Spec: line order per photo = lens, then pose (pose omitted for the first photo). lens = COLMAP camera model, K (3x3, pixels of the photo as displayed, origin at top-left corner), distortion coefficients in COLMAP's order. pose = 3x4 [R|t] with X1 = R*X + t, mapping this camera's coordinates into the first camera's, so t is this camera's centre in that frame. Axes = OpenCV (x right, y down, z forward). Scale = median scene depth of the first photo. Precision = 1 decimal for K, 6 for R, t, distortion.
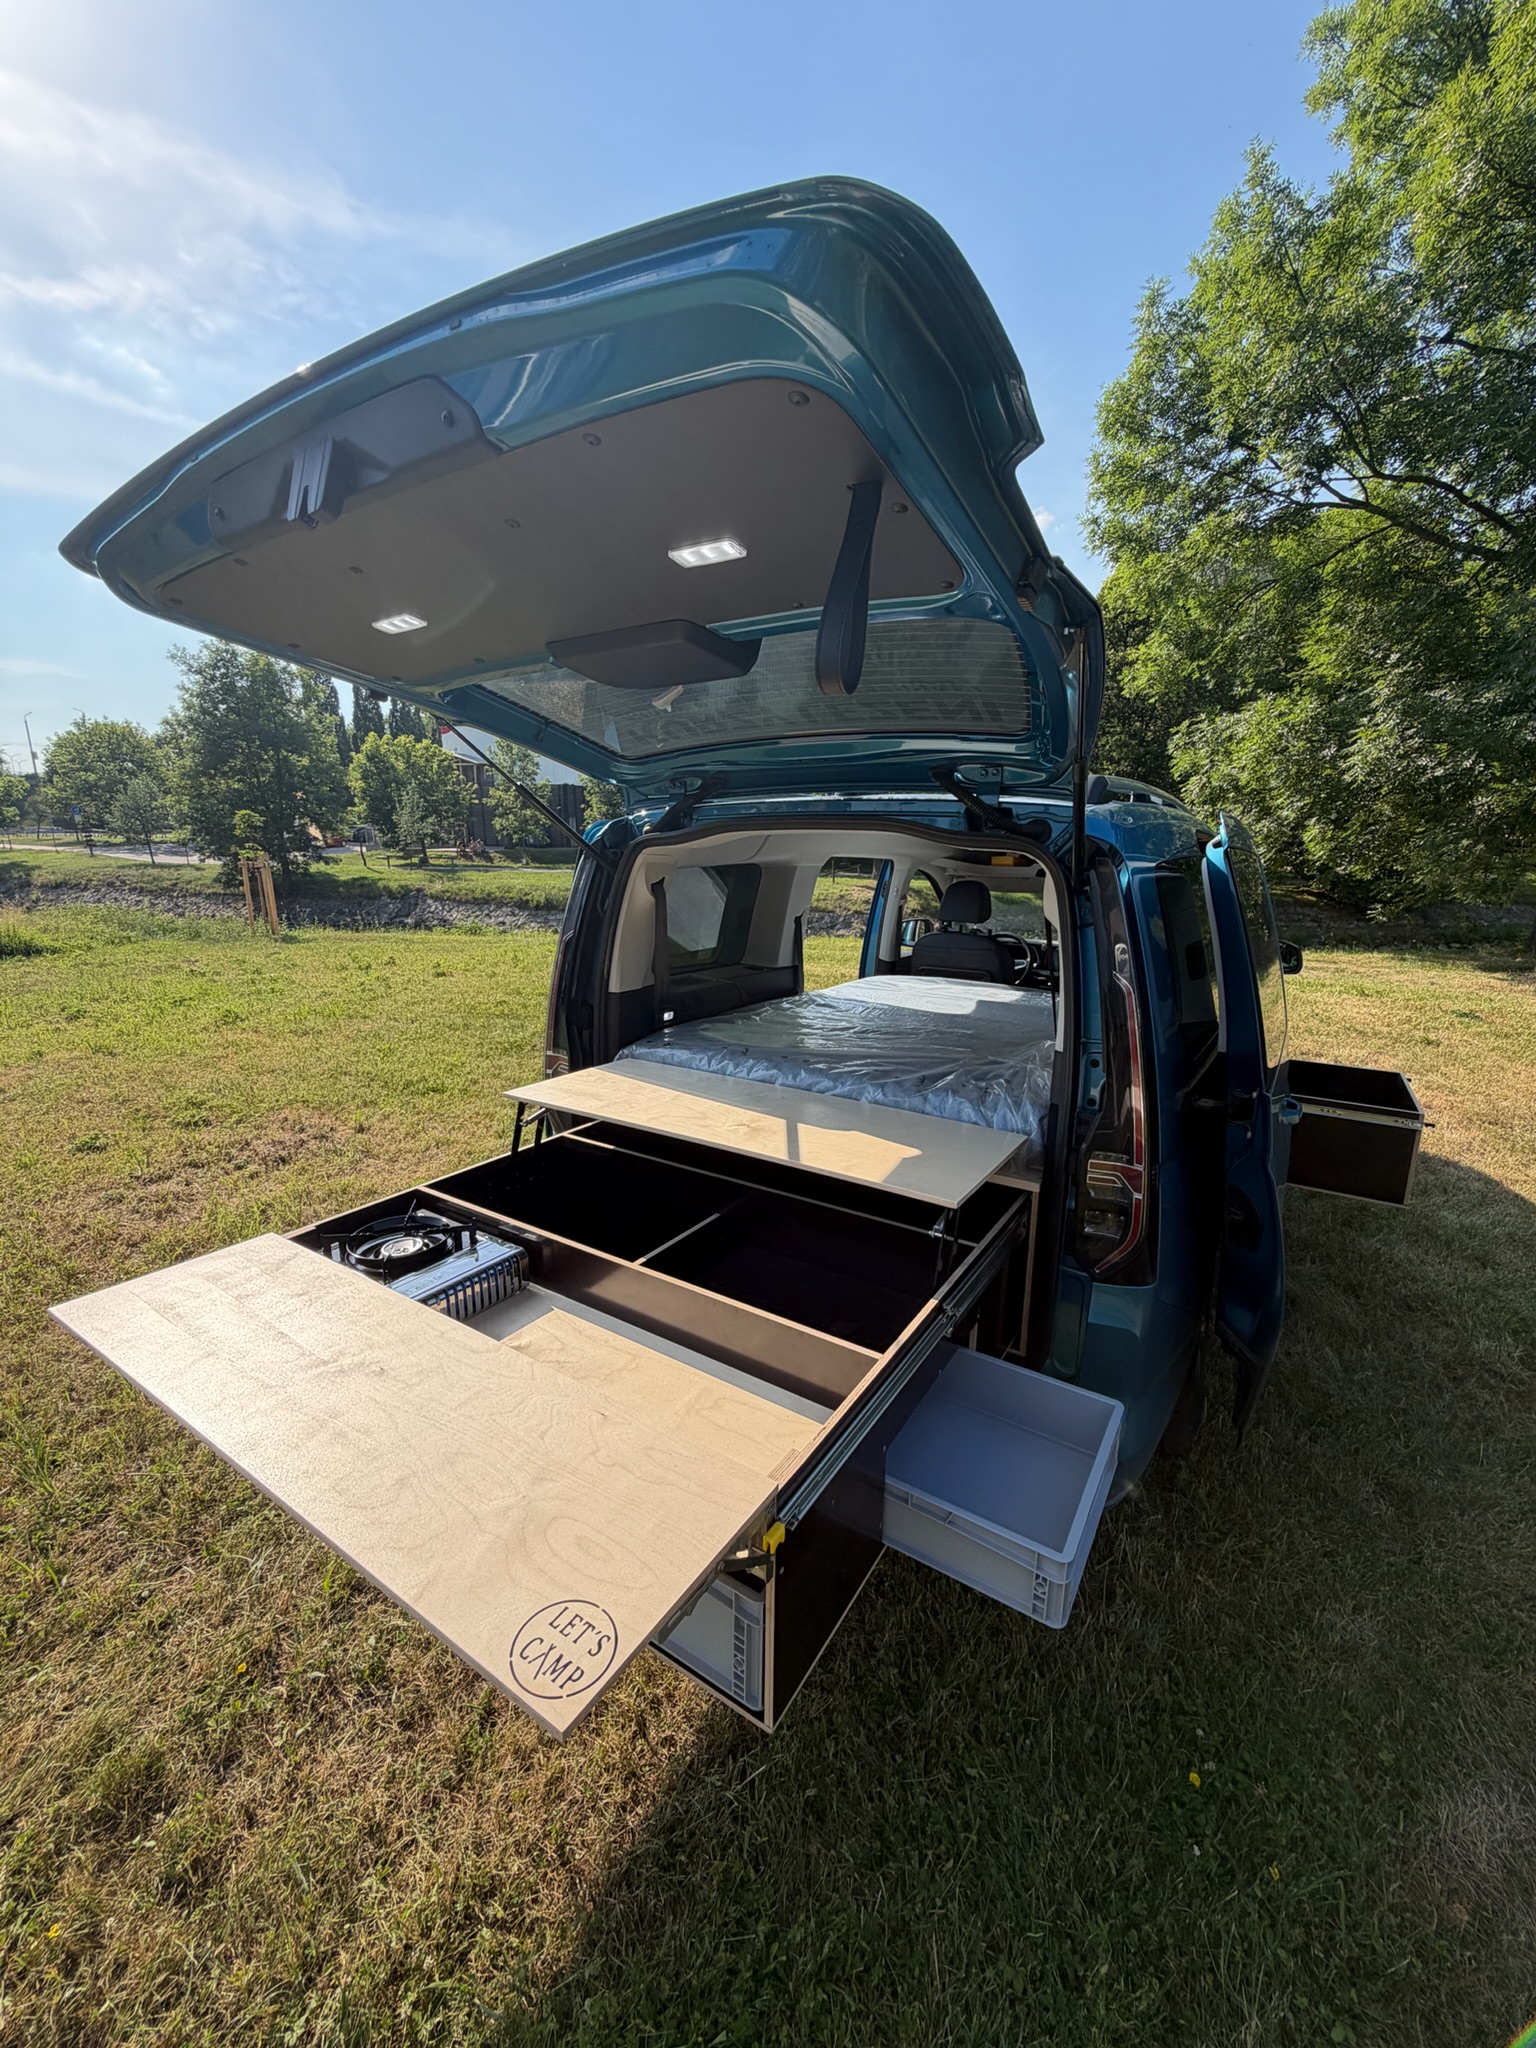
lens RADIAL K [[829.7, 0, 770.7], [0, 829.7, 1020.9], [0, 0, 1]] dist [0.000409, 0.000659]
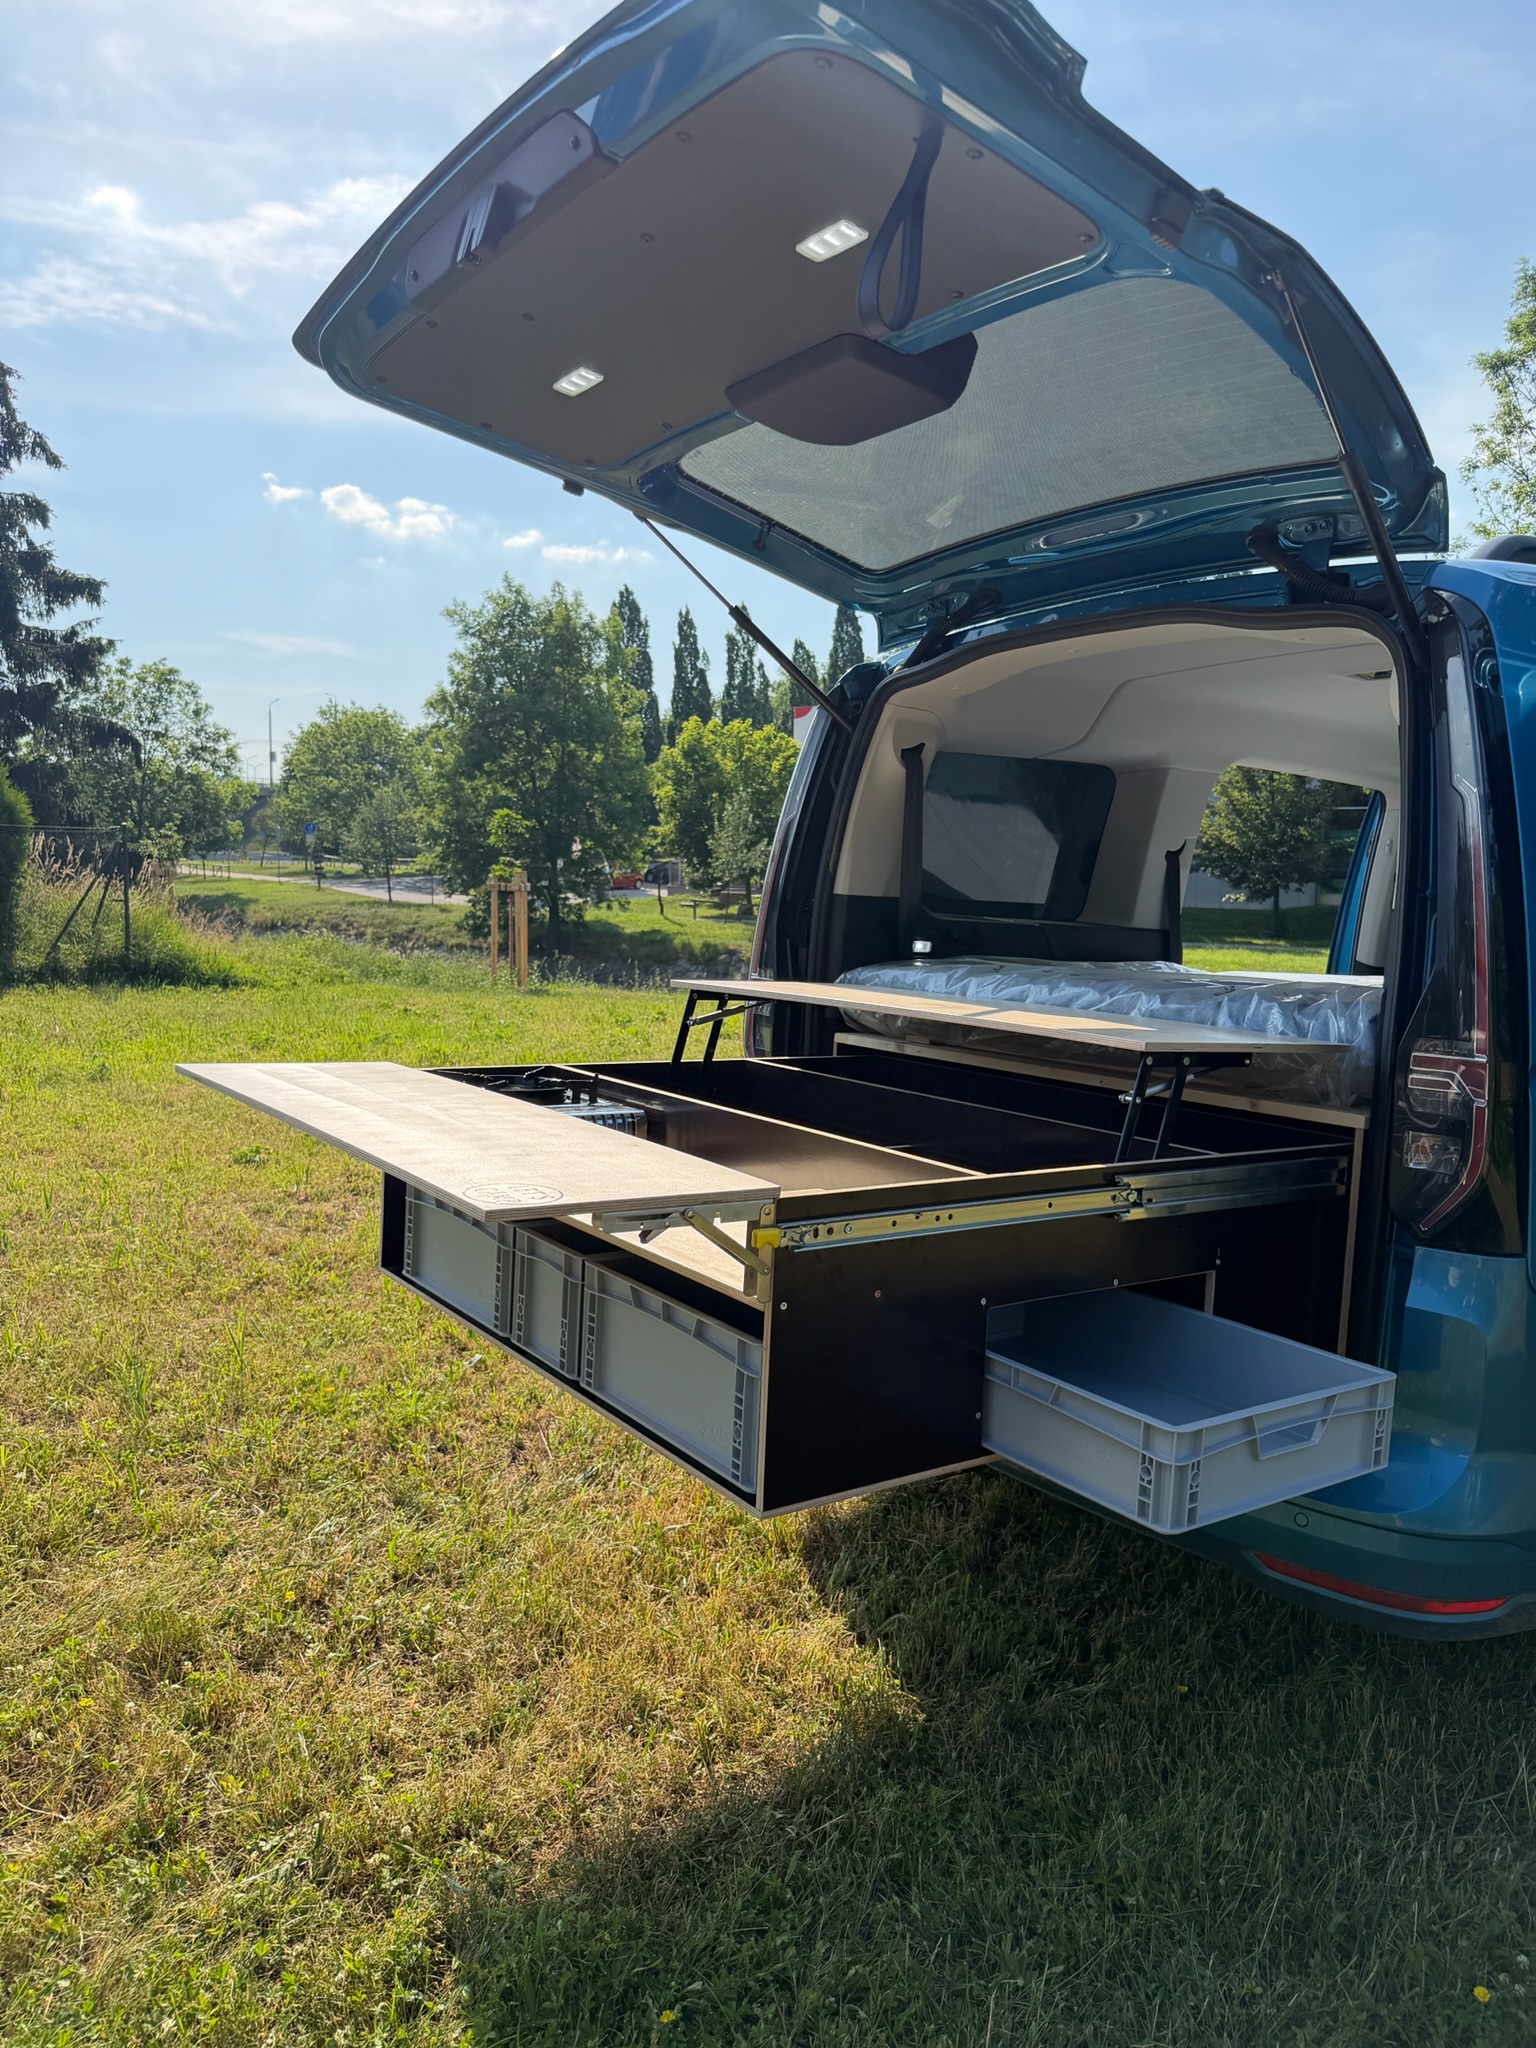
lens RADIAL K [[1479.4, 0, 761.9], [0, 1479.4, 1029.0], [0, 0, 1]] dist [0.023029, -0.042668]
pose [[0.925312, 0.059071, -0.374578, 0.249868], [-0.107601, 0.988092, -0.109981, 0.243946], [0.363621, 0.142071, 0.920650, -0.217763]]
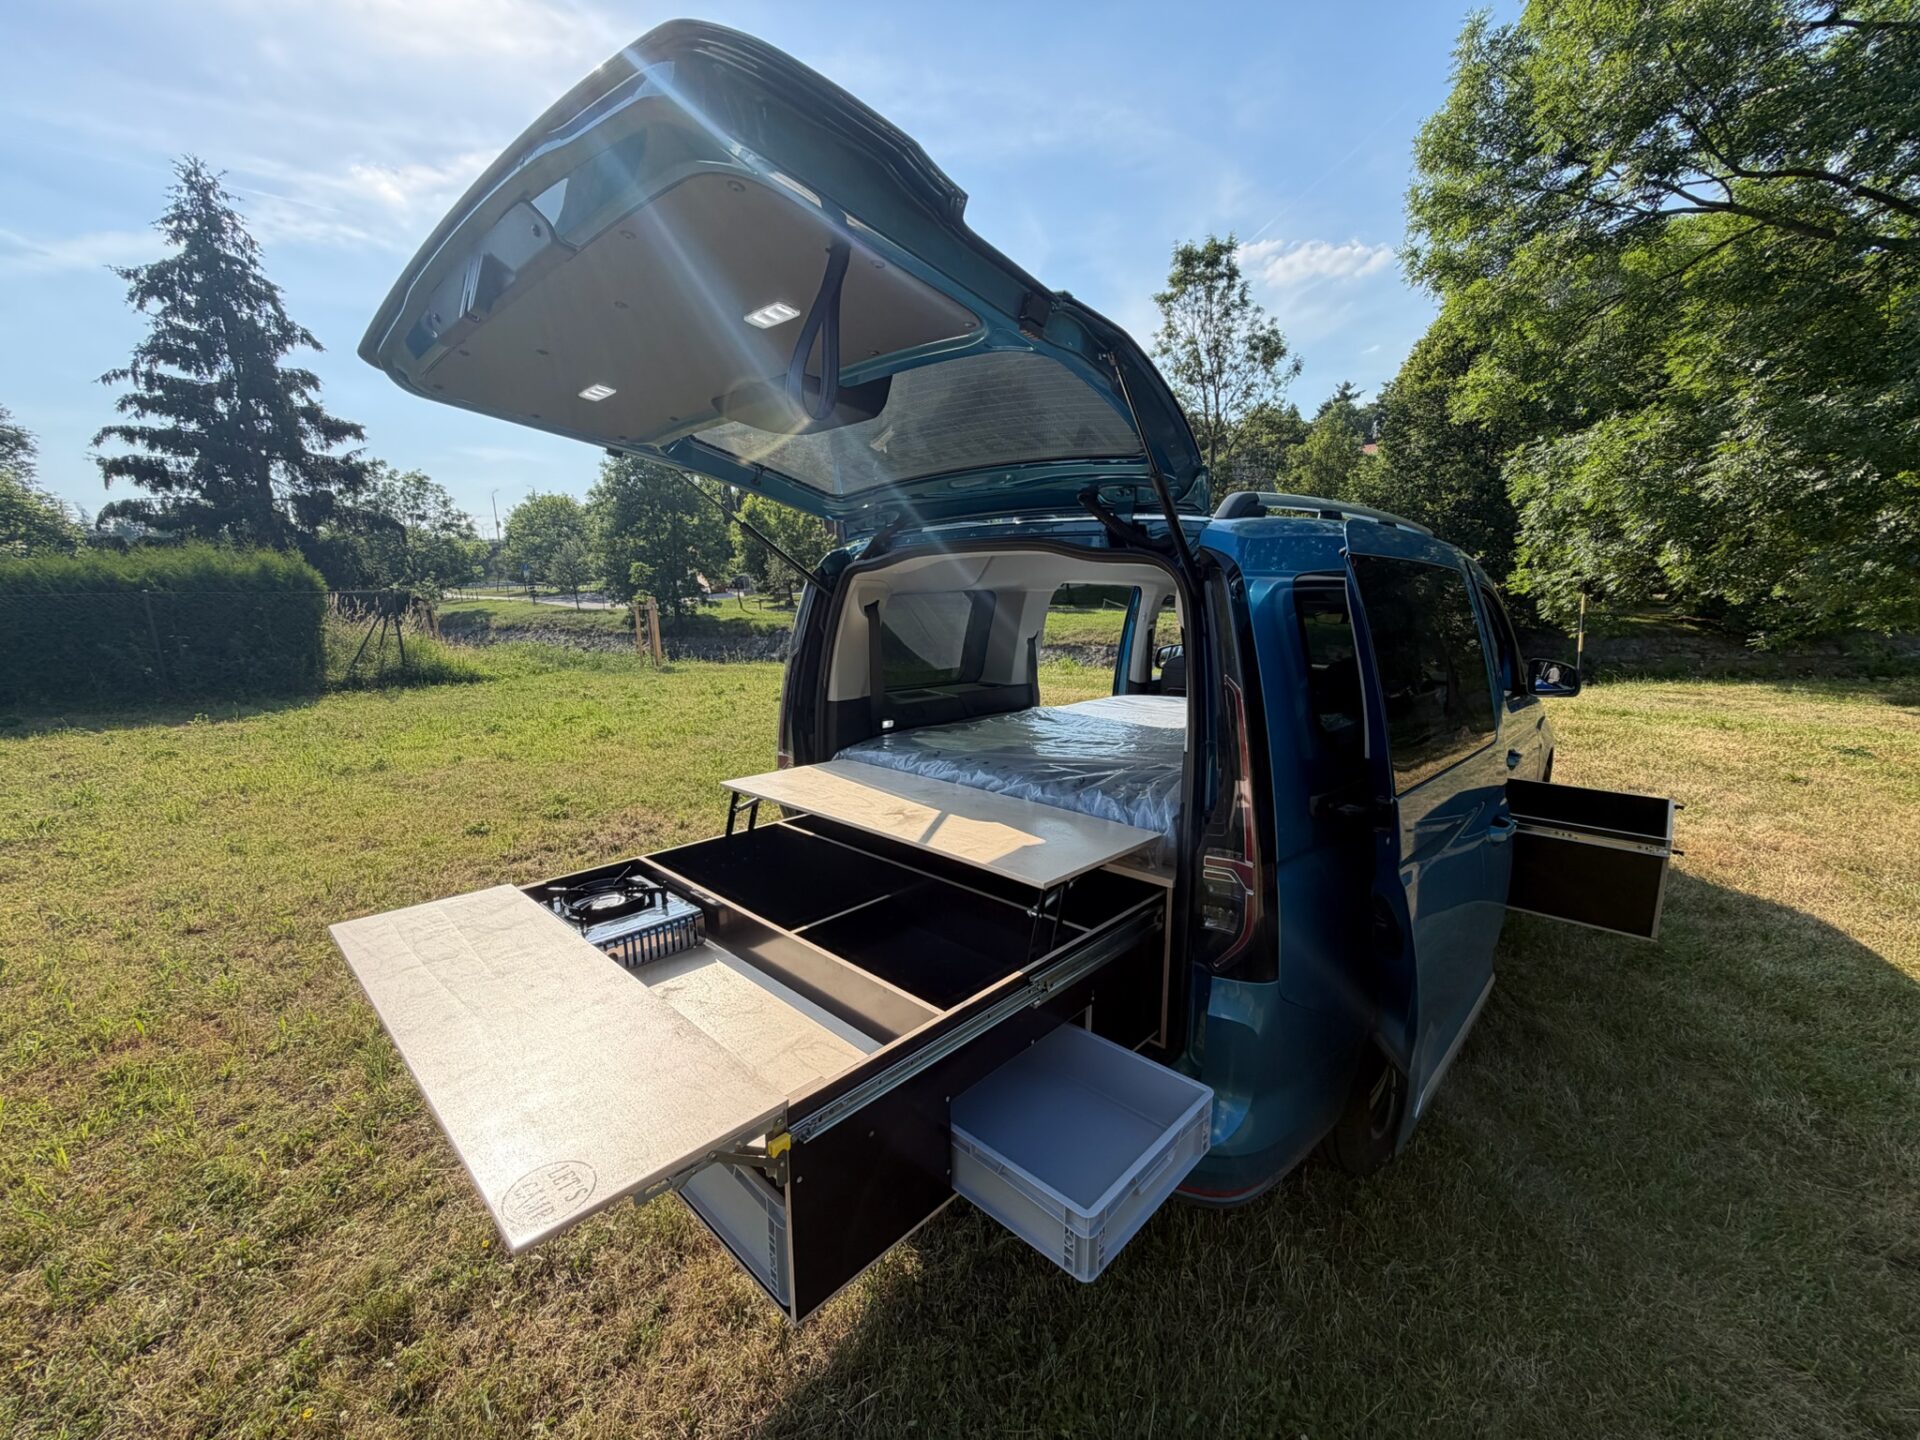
lens RADIAL K [[777.8, 0, 958.7], [0, 777.8, 721.0], [0, 0, 1]] dist [0.000409, 0.000659]
pose [[0.982000, 0.012130, -0.188493, 0.189522], [-0.019066, 0.999204, -0.035028, 0.027853], [0.187918, 0.037991, 0.981450, -0.017063]]
